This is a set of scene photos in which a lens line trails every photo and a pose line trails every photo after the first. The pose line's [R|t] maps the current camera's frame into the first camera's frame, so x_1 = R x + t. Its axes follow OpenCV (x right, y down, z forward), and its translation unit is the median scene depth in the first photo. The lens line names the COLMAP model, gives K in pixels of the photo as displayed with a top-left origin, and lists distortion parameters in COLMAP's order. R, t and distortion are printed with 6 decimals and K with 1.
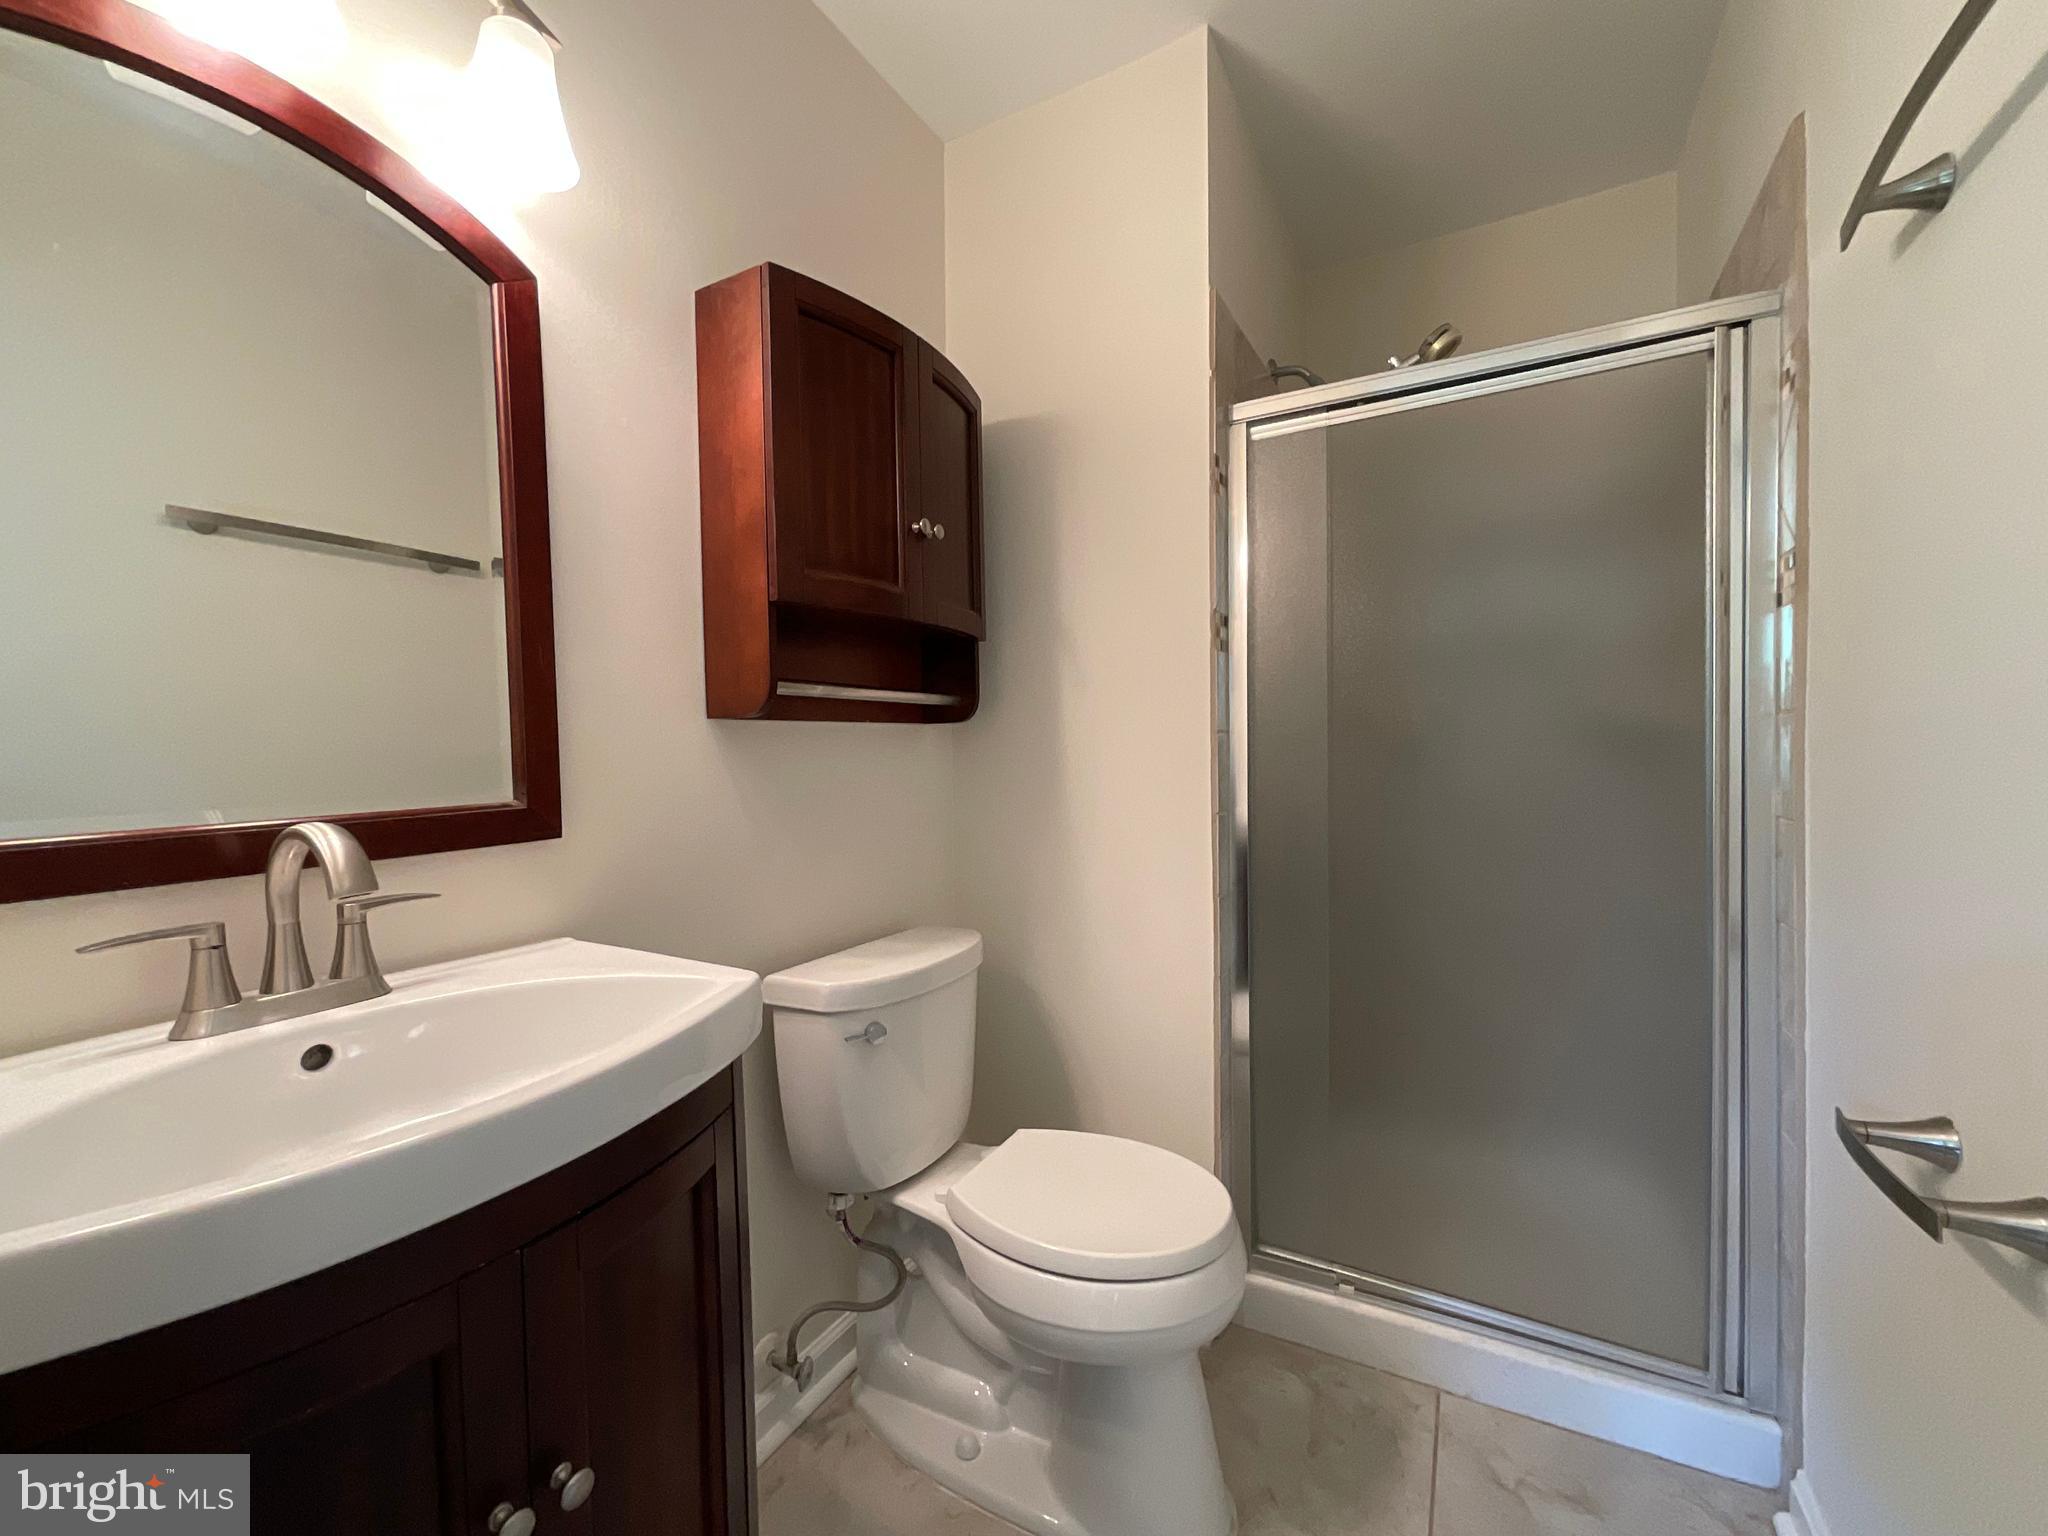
lens RADIAL K [[839.4, 0, 1021.8], [0, 839.4, 767.8], [0, 0, 1]] dist [0.001573, -0.001247]
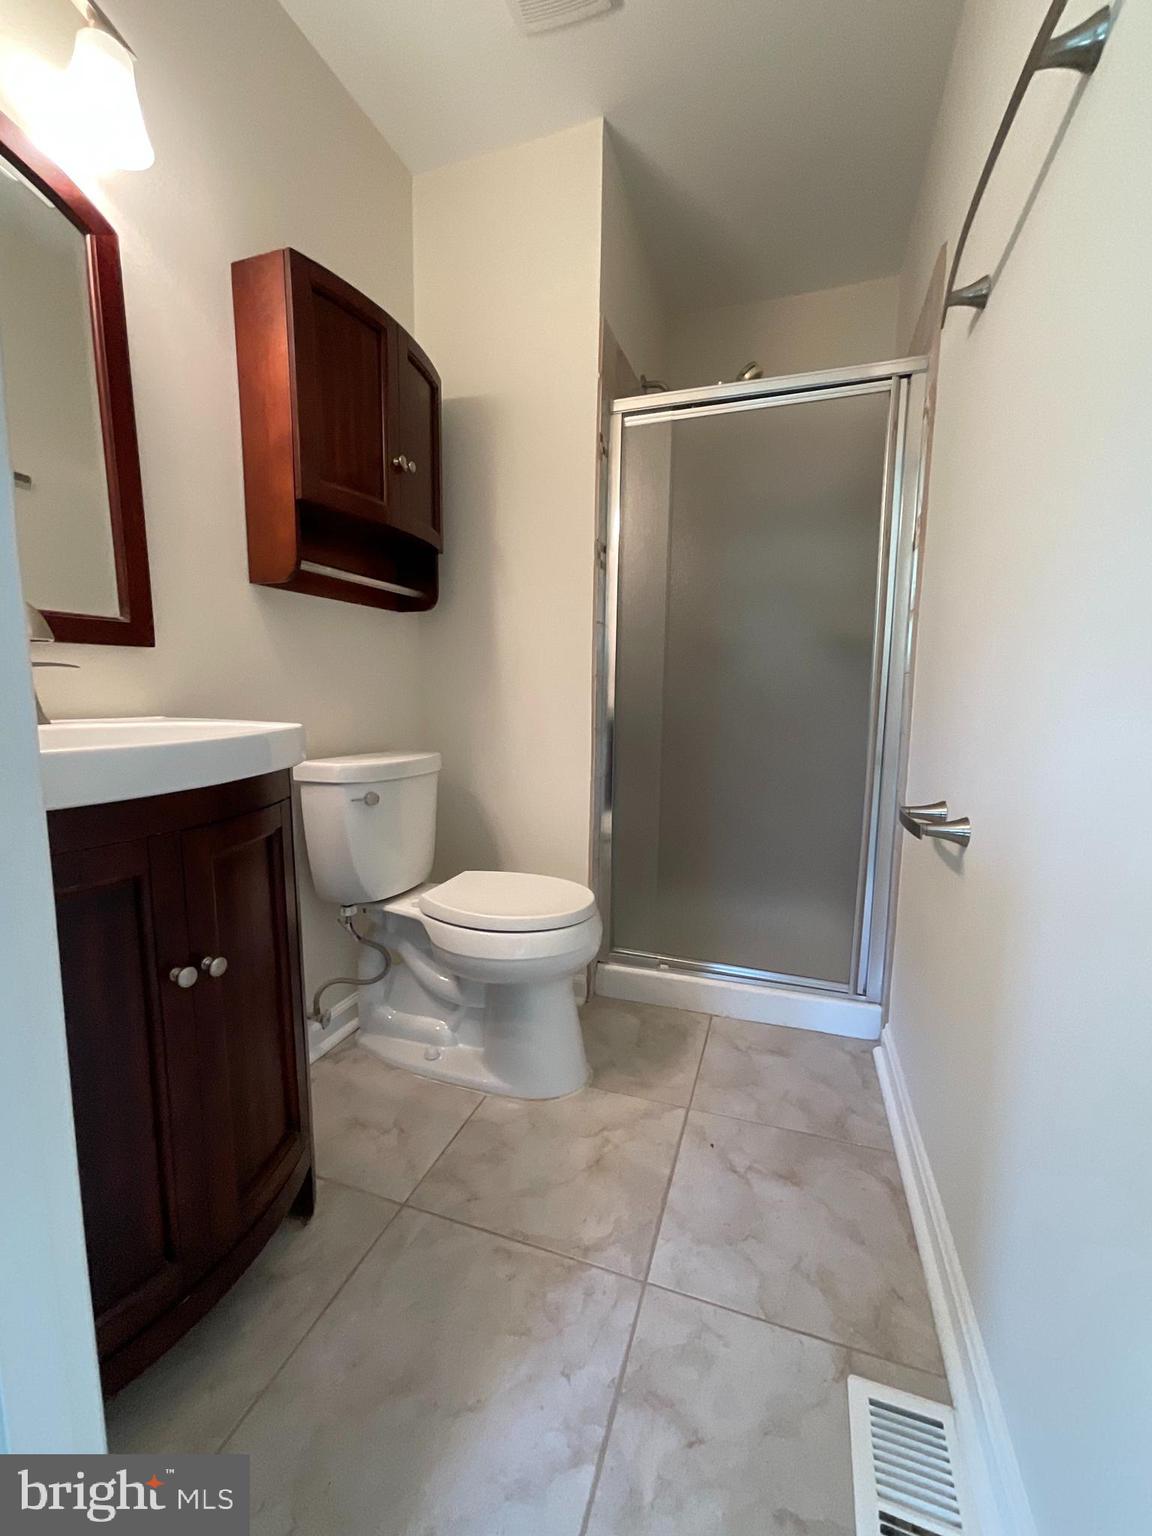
lens RADIAL K [[629.5, 0, 576.1], [0, 629.5, 771.3], [0, 0, 1]] dist [0.001573, -0.001247]
pose [[0.984762, 0.005432, 0.173822, -0.005553], [-0.023602, 0.994439, 0.102638, 0.131410], [-0.172298, -0.105177, 0.979414, -0.183889]]
